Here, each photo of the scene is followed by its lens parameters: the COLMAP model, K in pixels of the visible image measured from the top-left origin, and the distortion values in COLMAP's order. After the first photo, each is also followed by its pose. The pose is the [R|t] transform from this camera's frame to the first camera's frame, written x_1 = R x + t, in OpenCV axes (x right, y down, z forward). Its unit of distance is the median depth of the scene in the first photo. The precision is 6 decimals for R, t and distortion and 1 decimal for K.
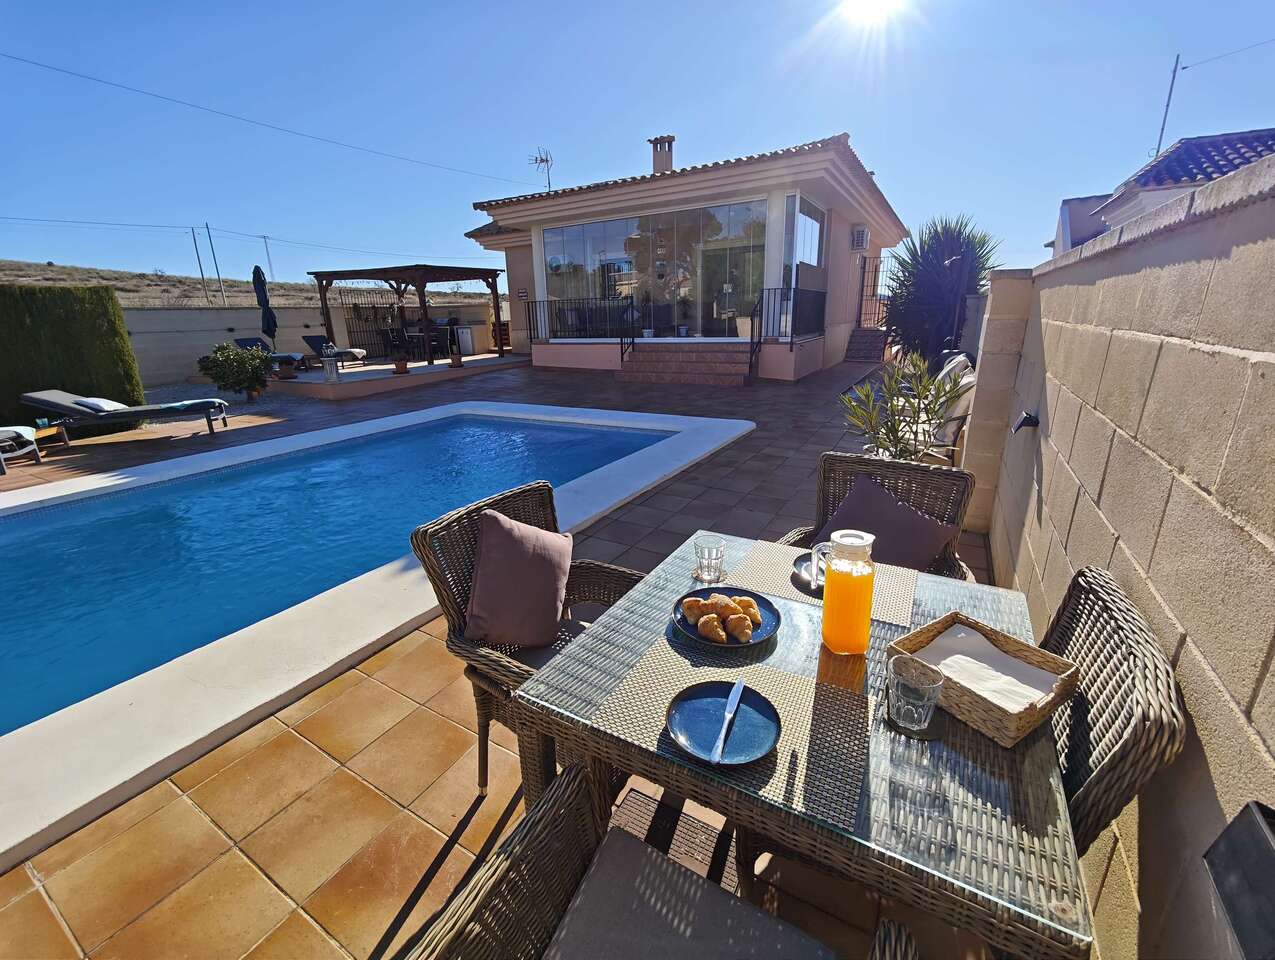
lens RADIAL K [[529.4, 0, 630.4], [0, 529.4, 473.7], [0, 0, 1]] dist [-0.012325, 0.005546]
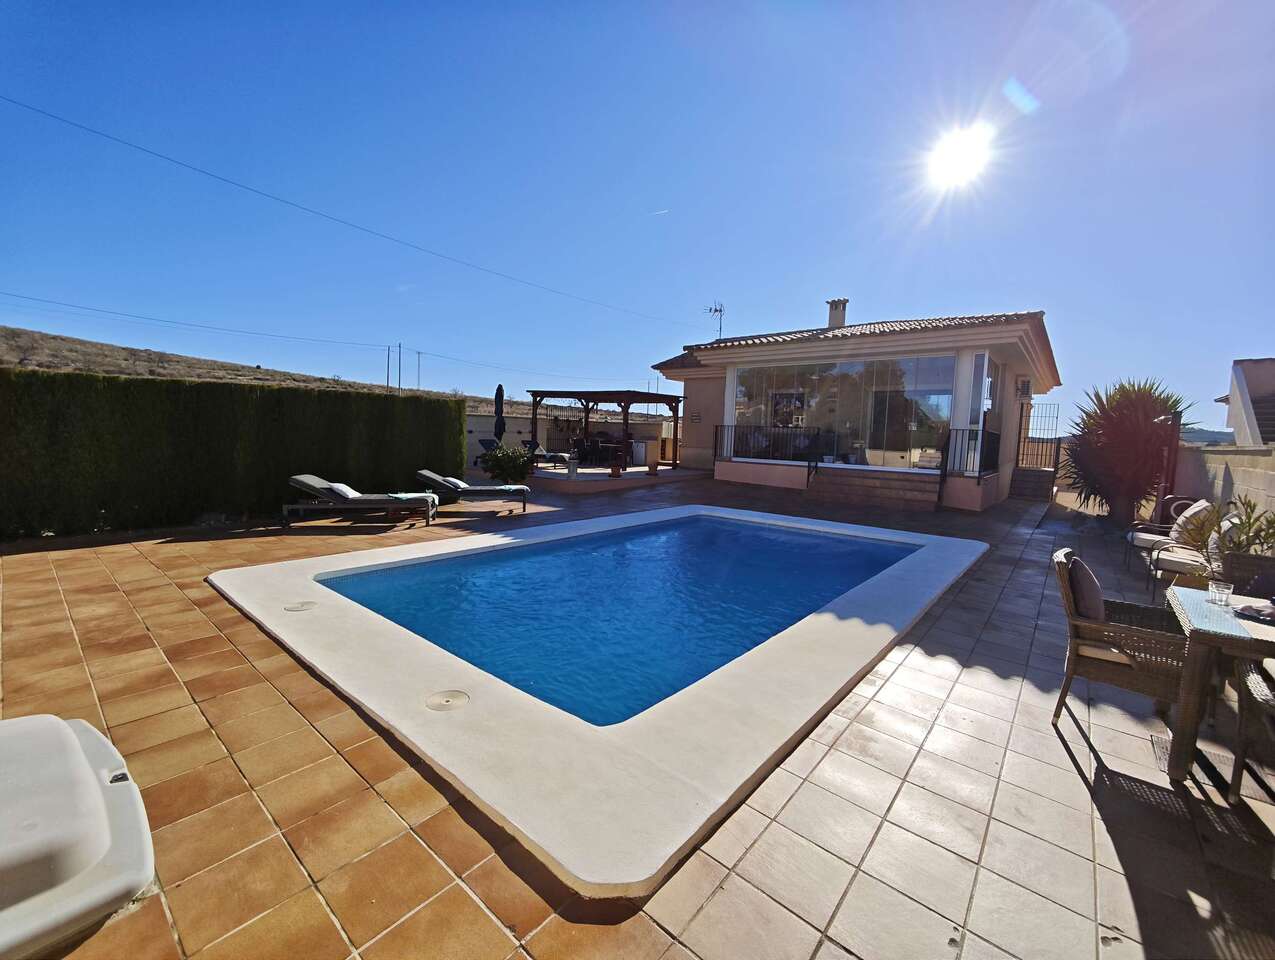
lens RADIAL K [[529.4, 0, 634.2], [0, 529.4, 473.5], [0, 0, 1]] dist [-0.012325, 0.005546]
pose [[0.983719, 0.075473, -0.163099, -0.191355], [-0.108792, 0.972447, -0.206181, 0.042373], [0.143045, 0.220568, 0.964825, -0.142249]]
